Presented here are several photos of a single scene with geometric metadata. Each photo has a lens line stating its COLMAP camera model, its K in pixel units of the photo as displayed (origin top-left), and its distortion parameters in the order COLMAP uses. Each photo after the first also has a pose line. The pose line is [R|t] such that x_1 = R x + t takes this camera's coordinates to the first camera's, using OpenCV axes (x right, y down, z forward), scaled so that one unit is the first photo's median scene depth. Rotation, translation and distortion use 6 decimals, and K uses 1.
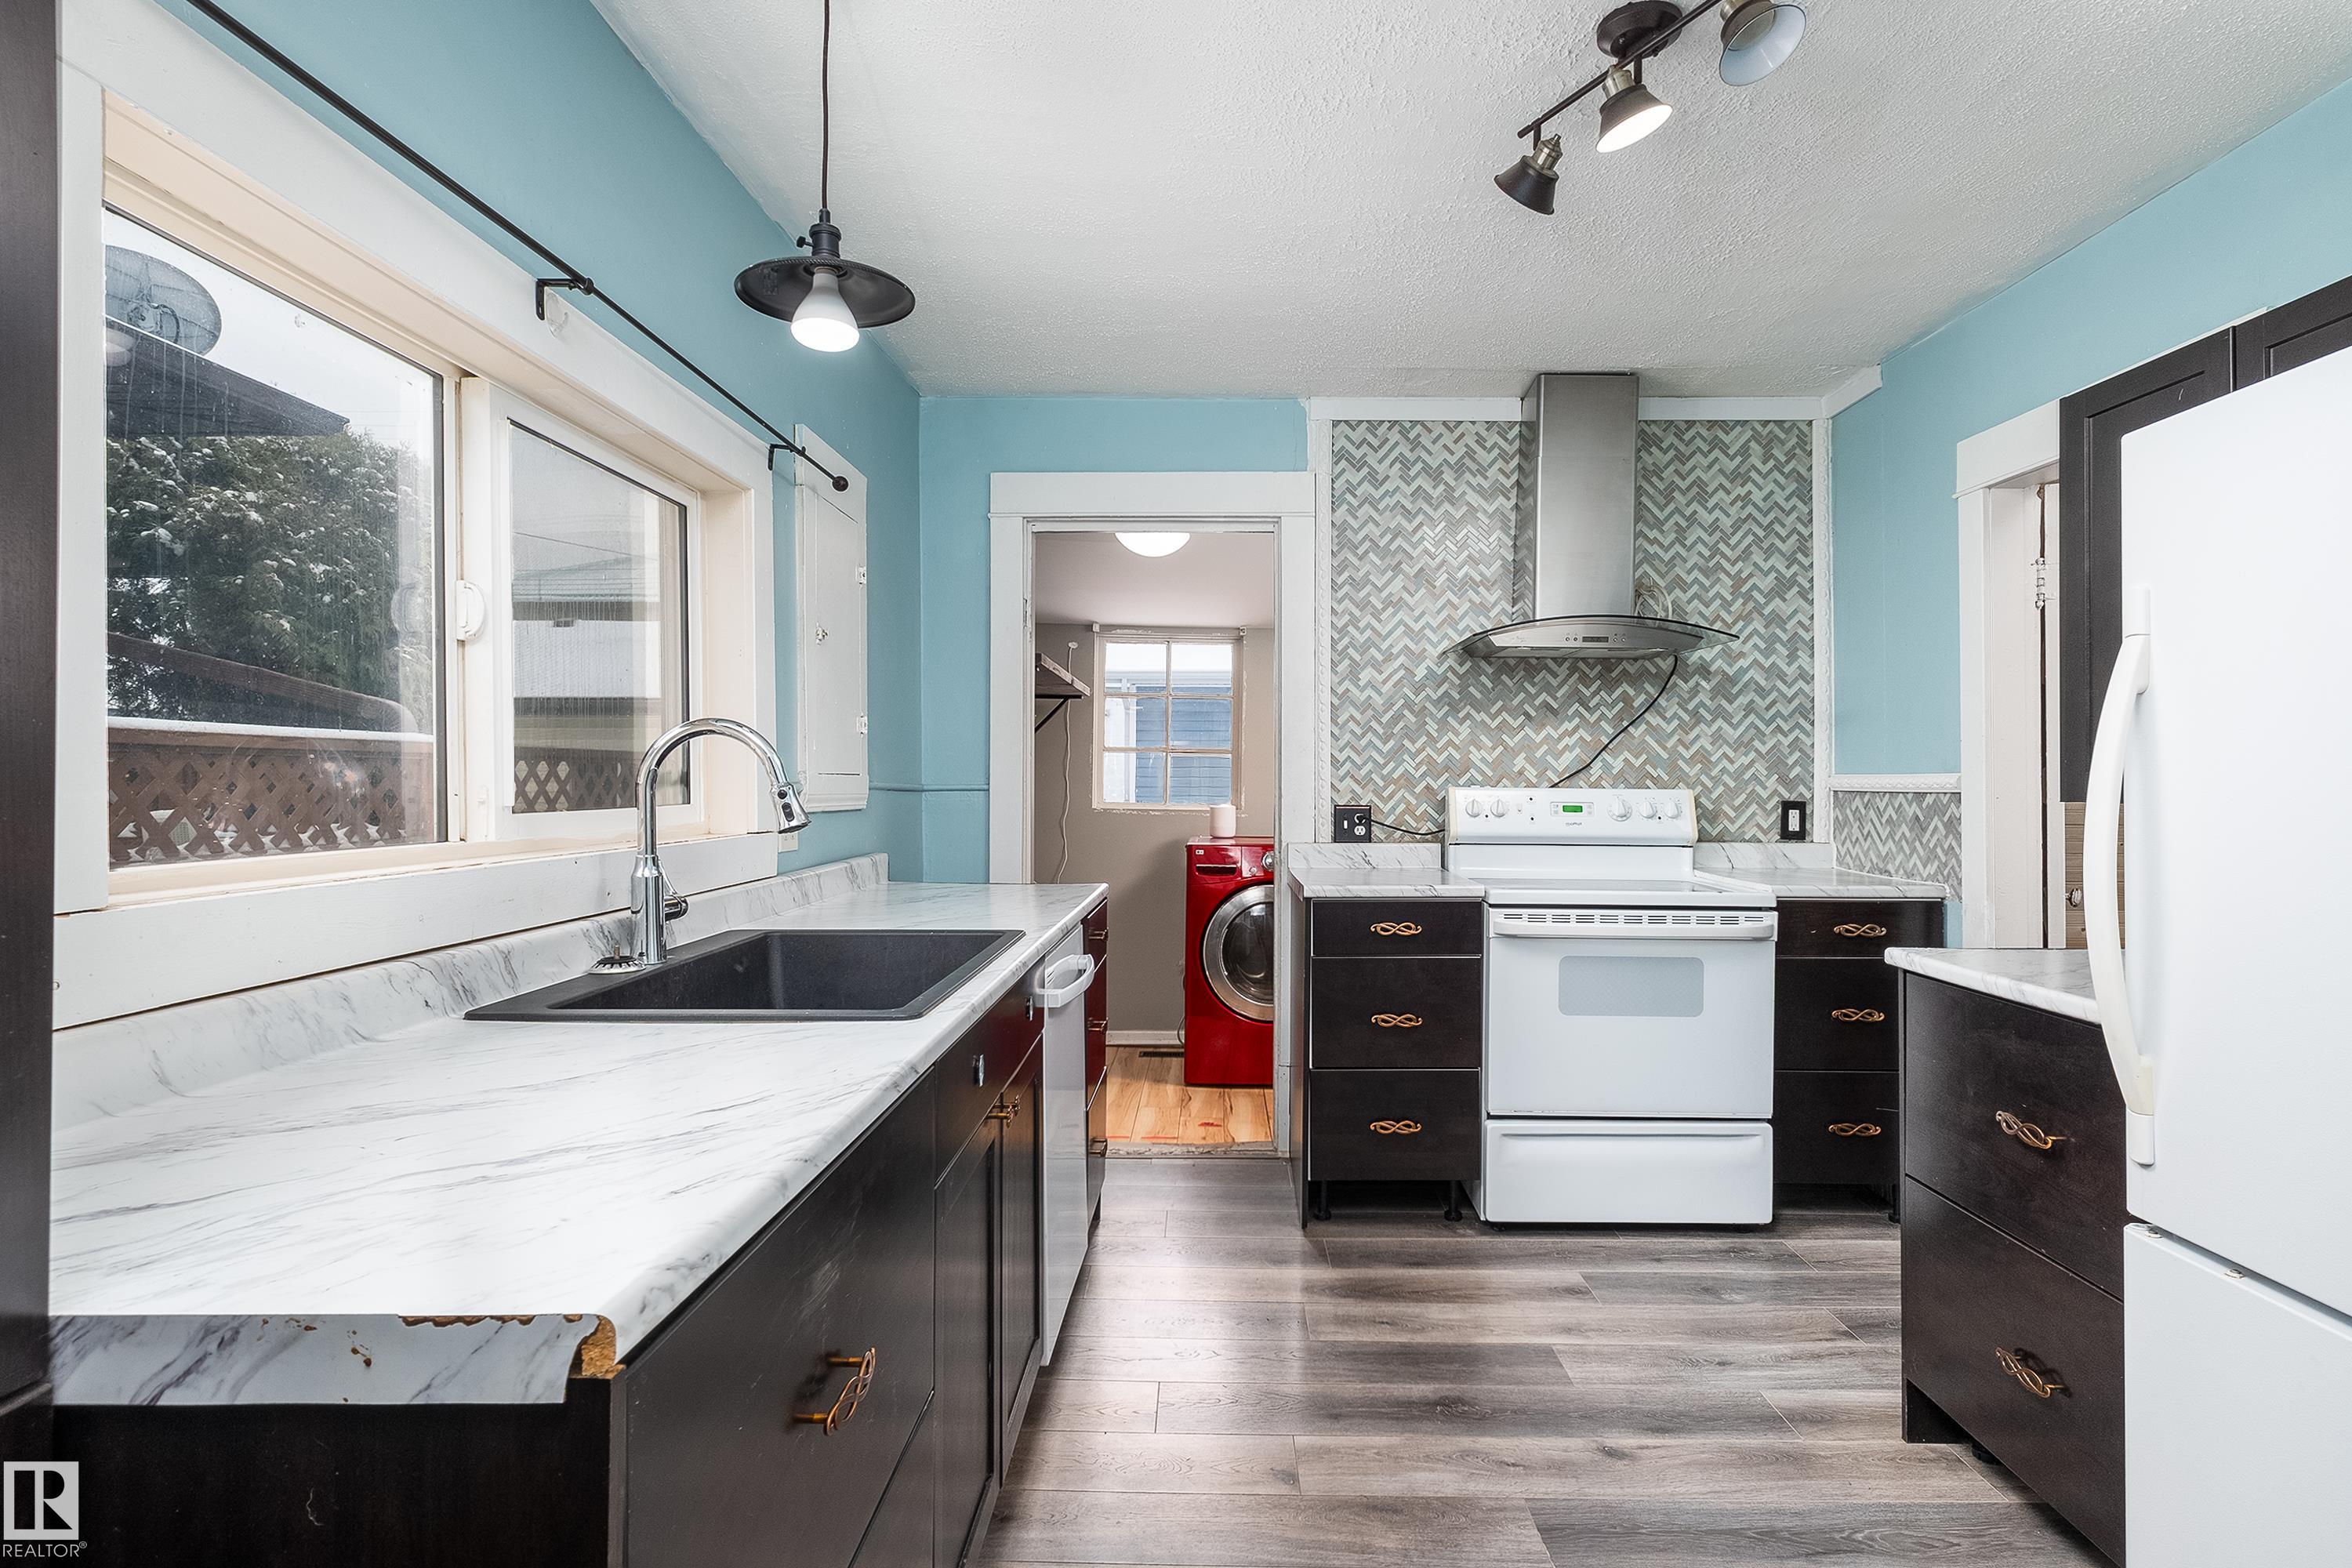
lens RADIAL K [[1262.4, 0, 1176.0], [0, 1262.4, 784.0], [0, 0, 1]] dist [0.000685, 0.000132]
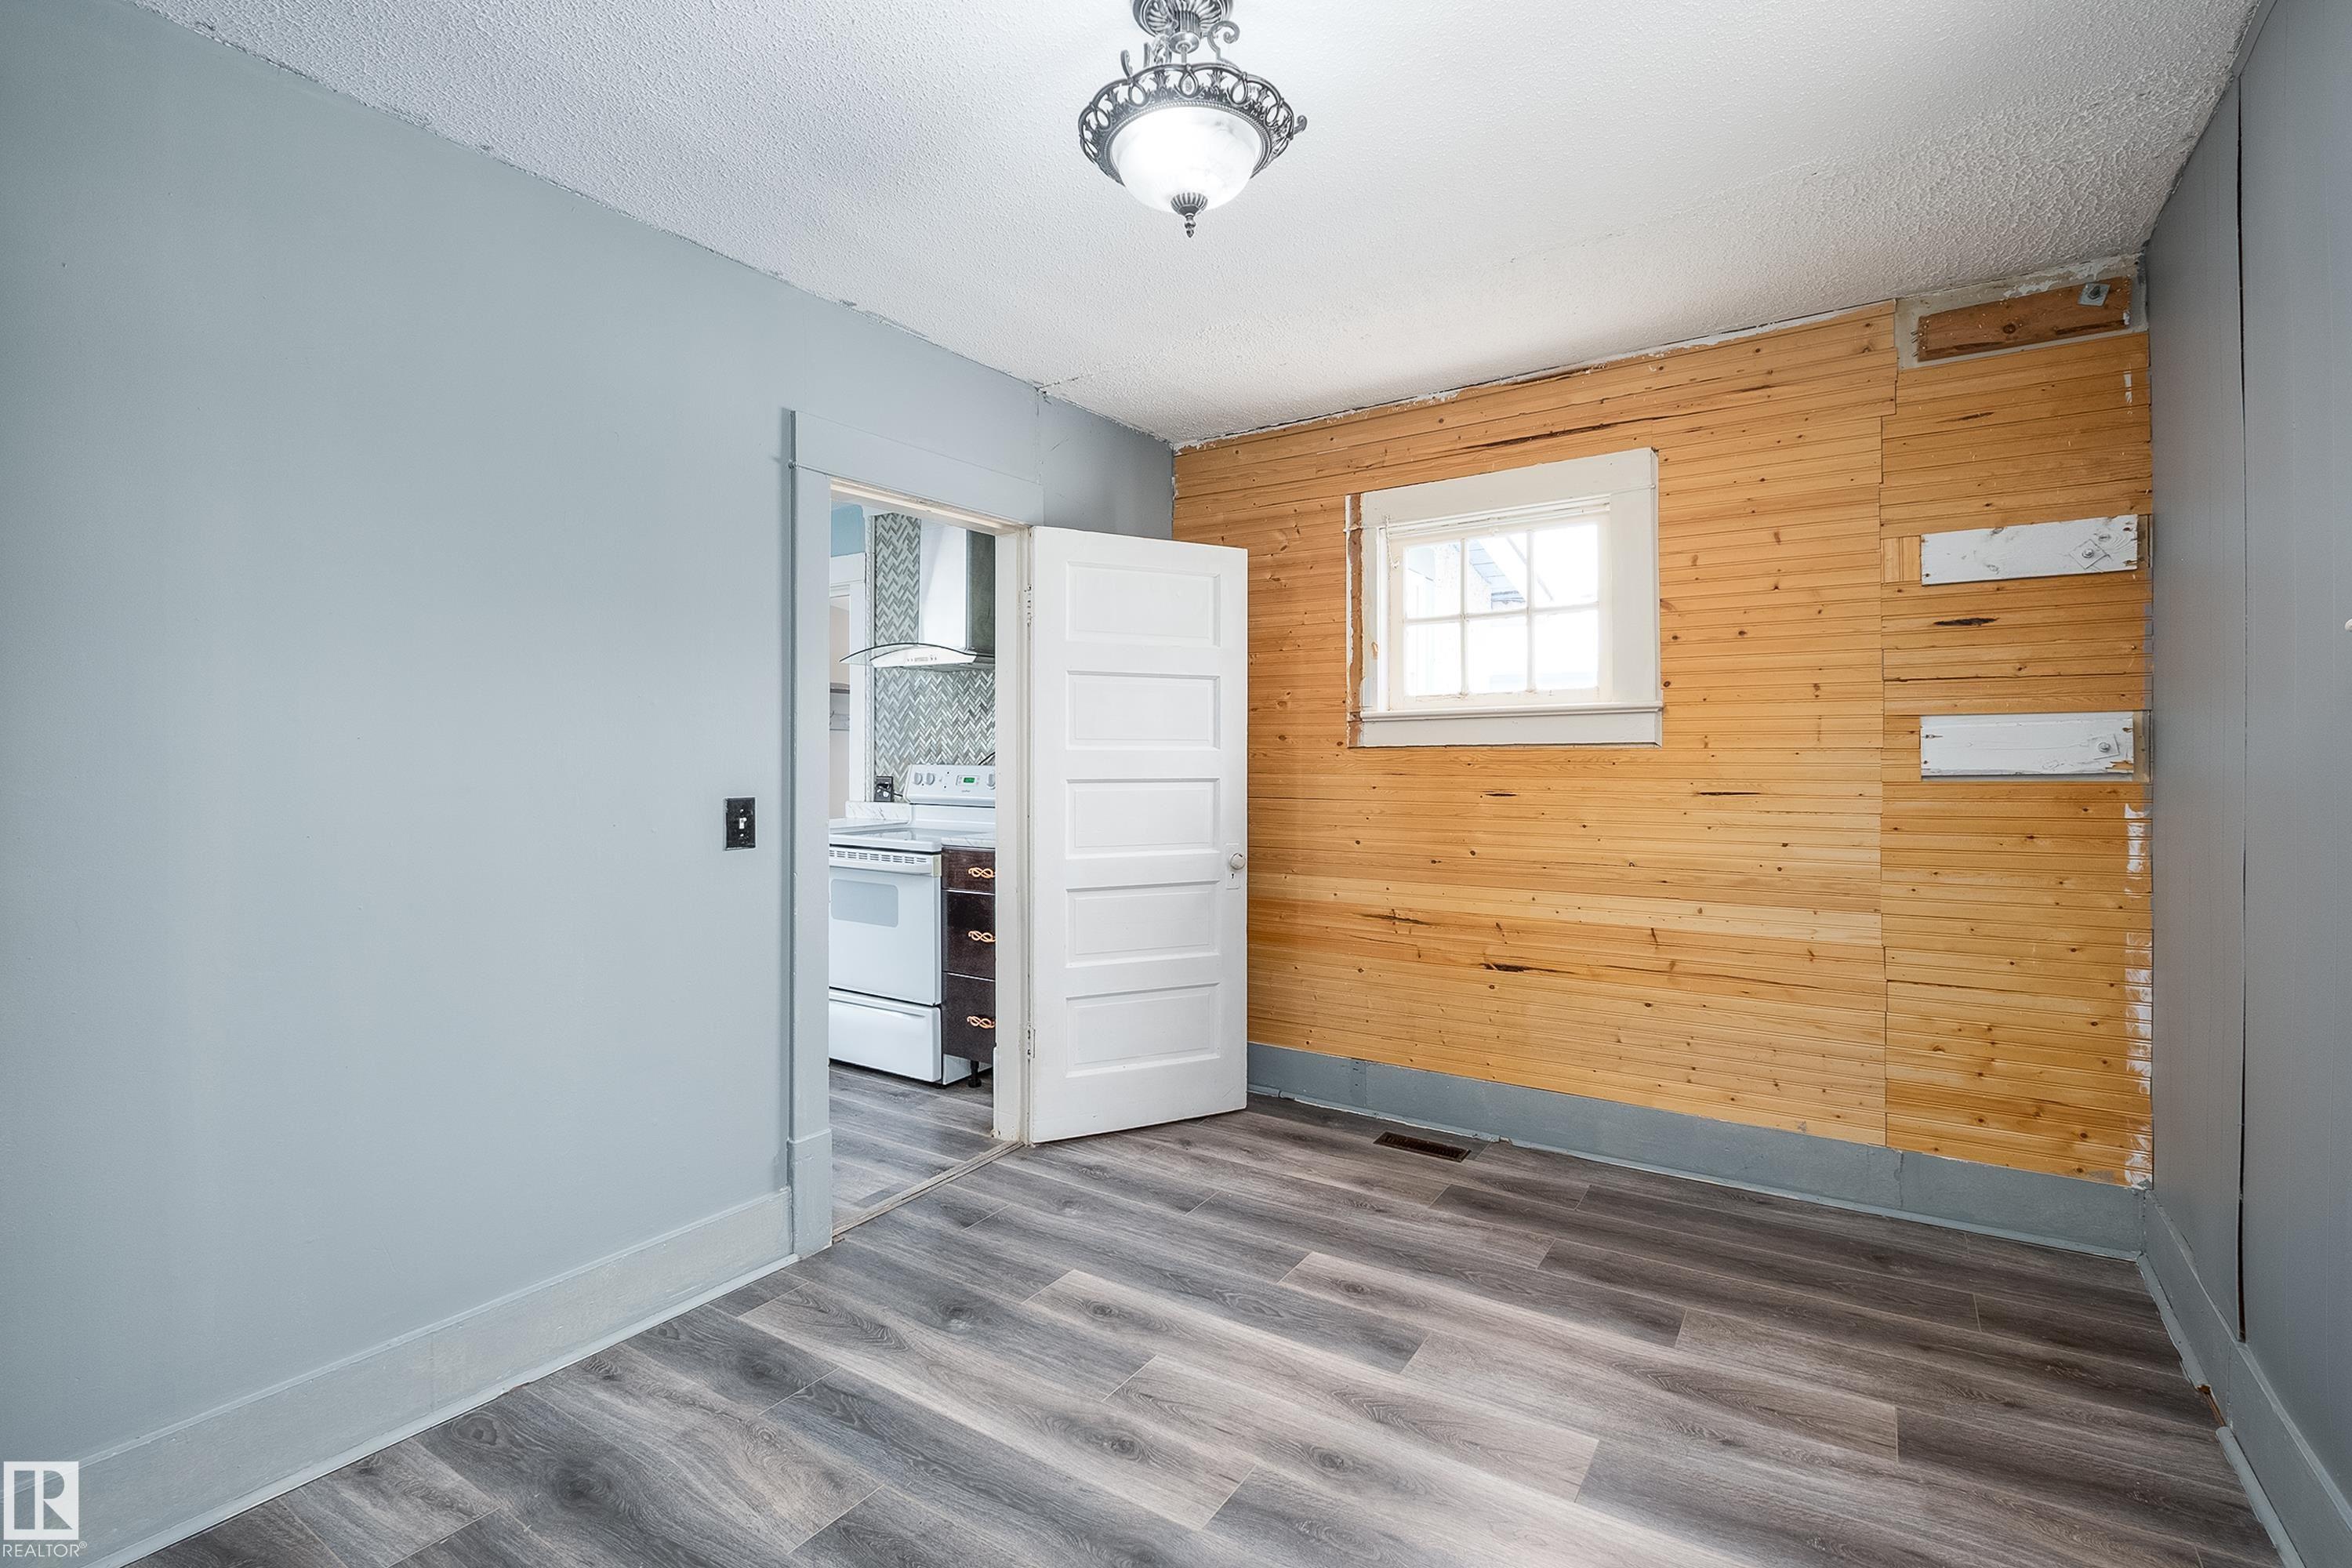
lens RADIAL K [[1073.3, 0, 1166.9], [0, 1073.3, 752.0], [0, 0, 1]] dist [-0.000450, -0.001058]
pose [[0.848318, -0.005672, -0.529457, 1.089576], [0.000037, 0.999943, -0.010653, 0.001269], [0.529488, 0.009017, 0.848270, 0.120030]]
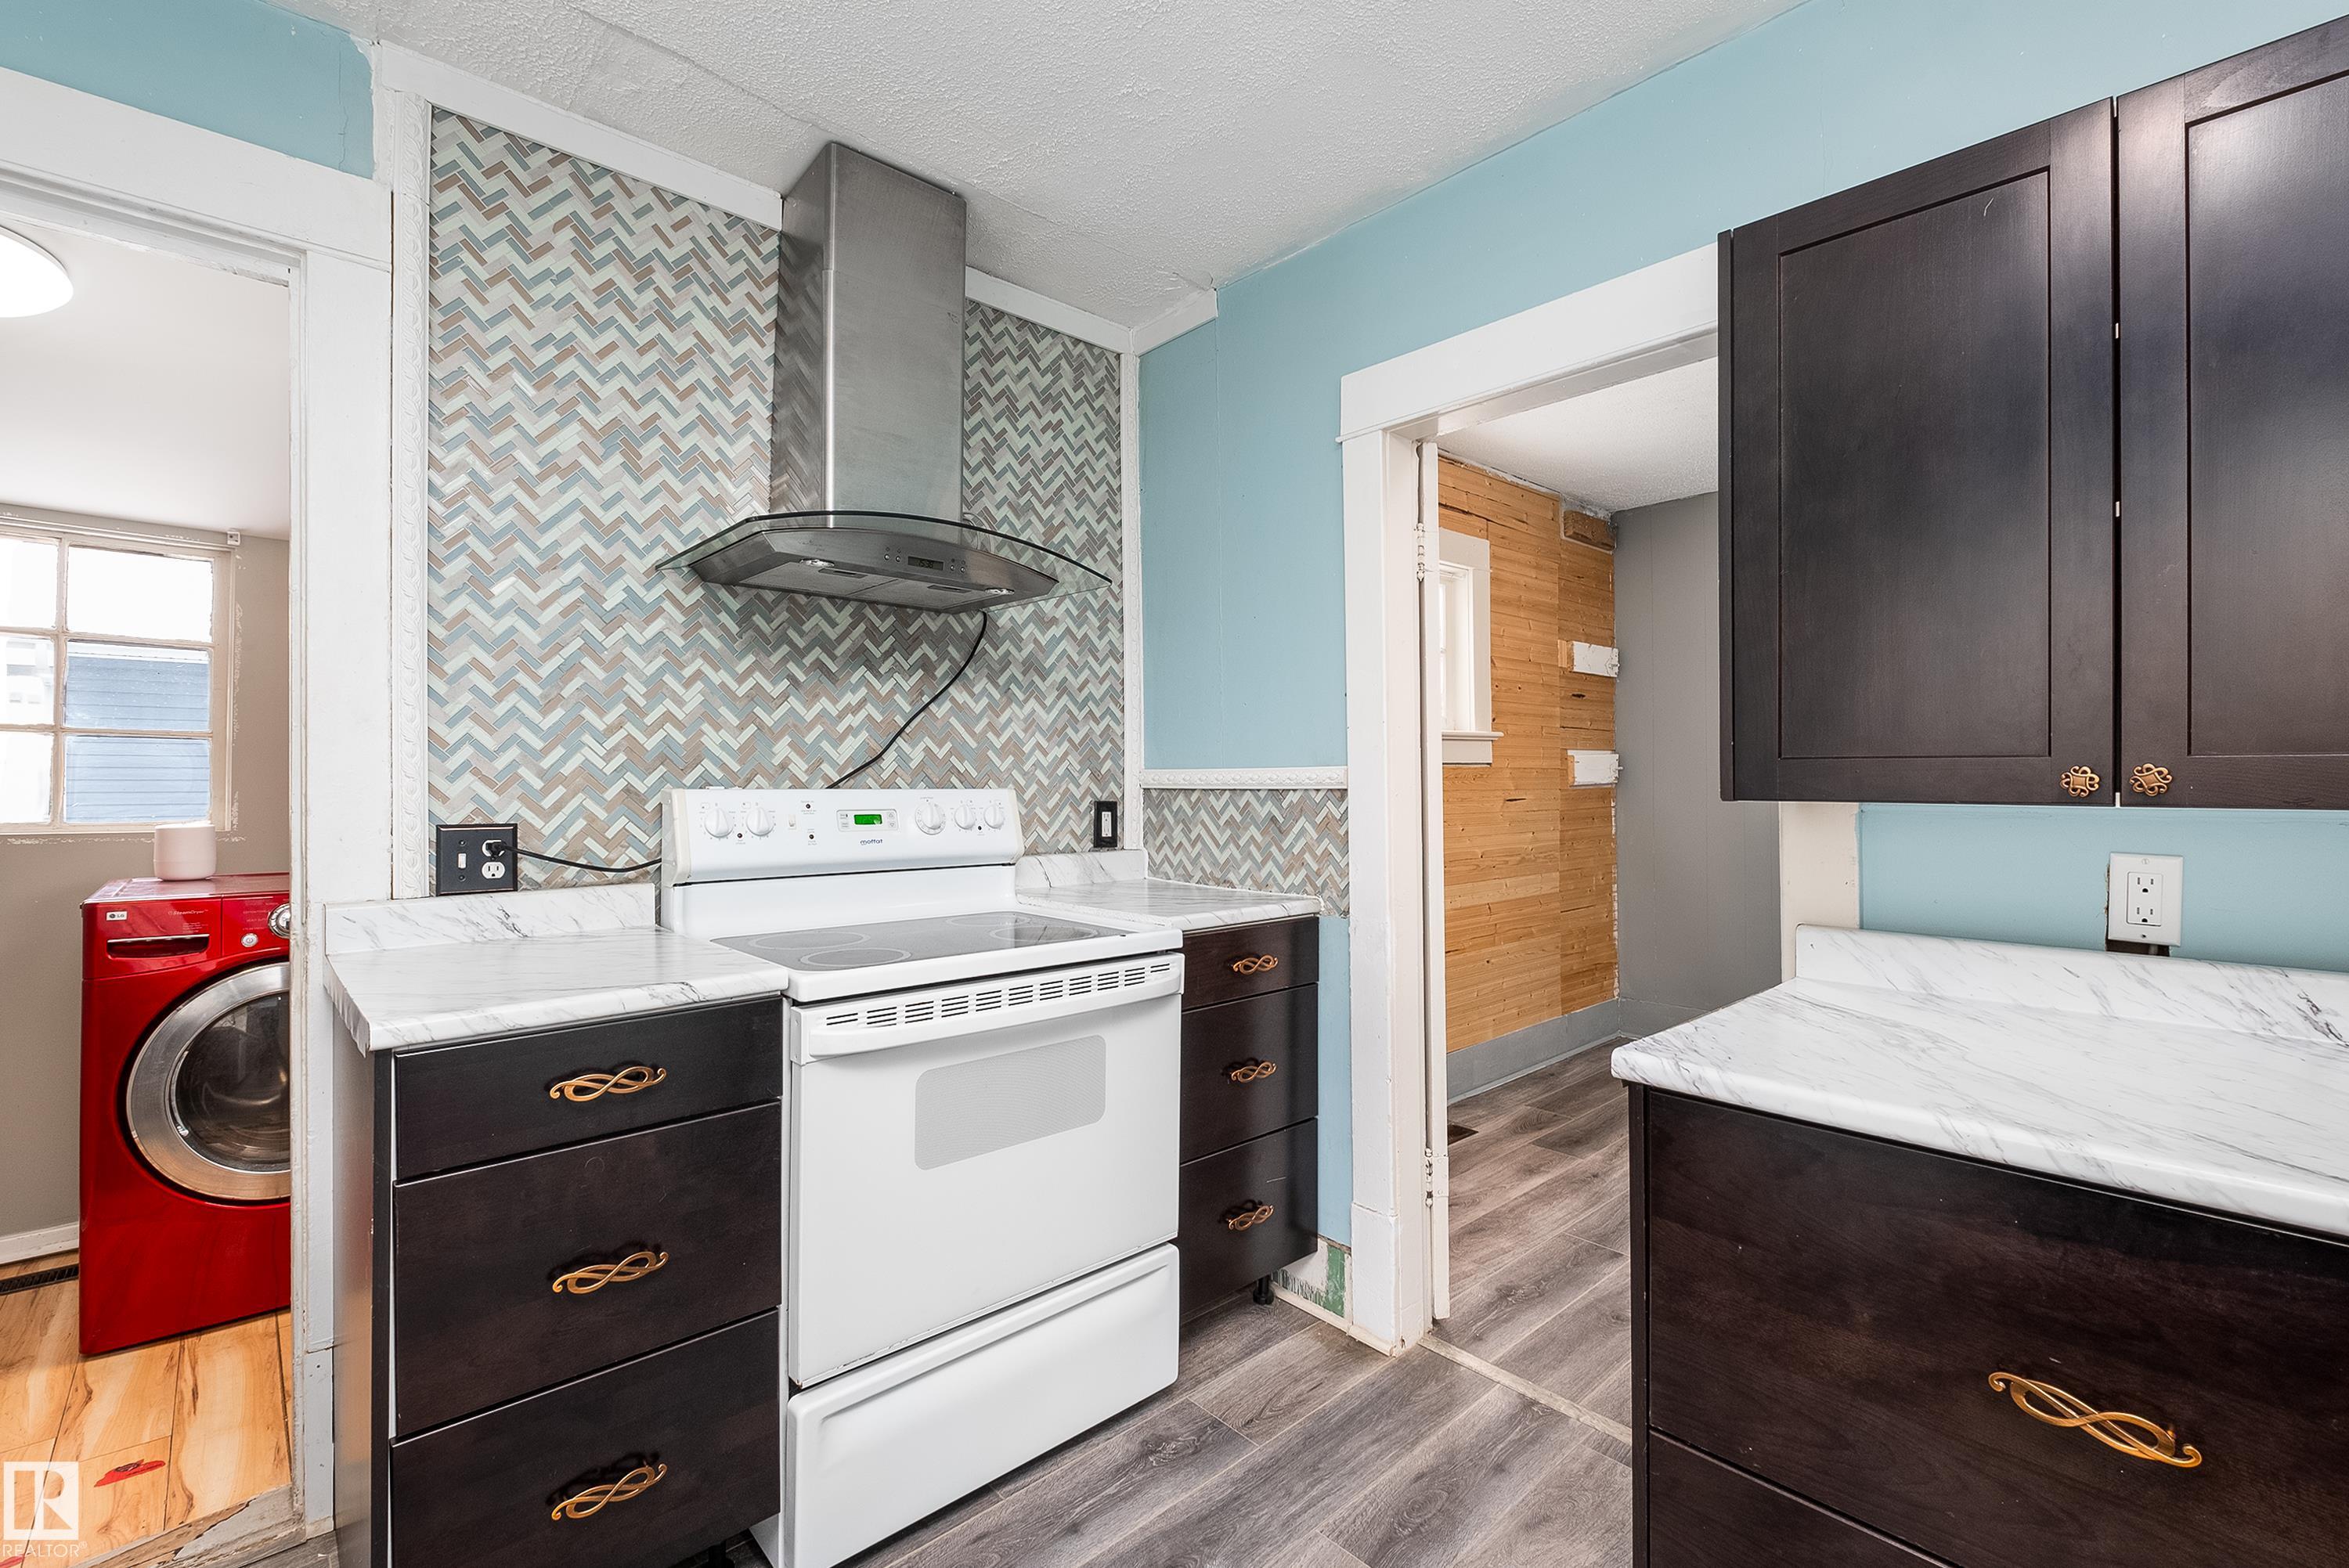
lens RADIAL K [[1026.7, 0, 1178.7], [0, 1026.7, 774.3], [0, 0, 1]] dist [0.004629, -0.006335]
pose [[0.713190, -0.001298, 0.700970, 0.045601], [0.007727, 0.999952, -0.006009, 0.000105], [-0.700928, 0.009702, 0.713166, 0.478166]]
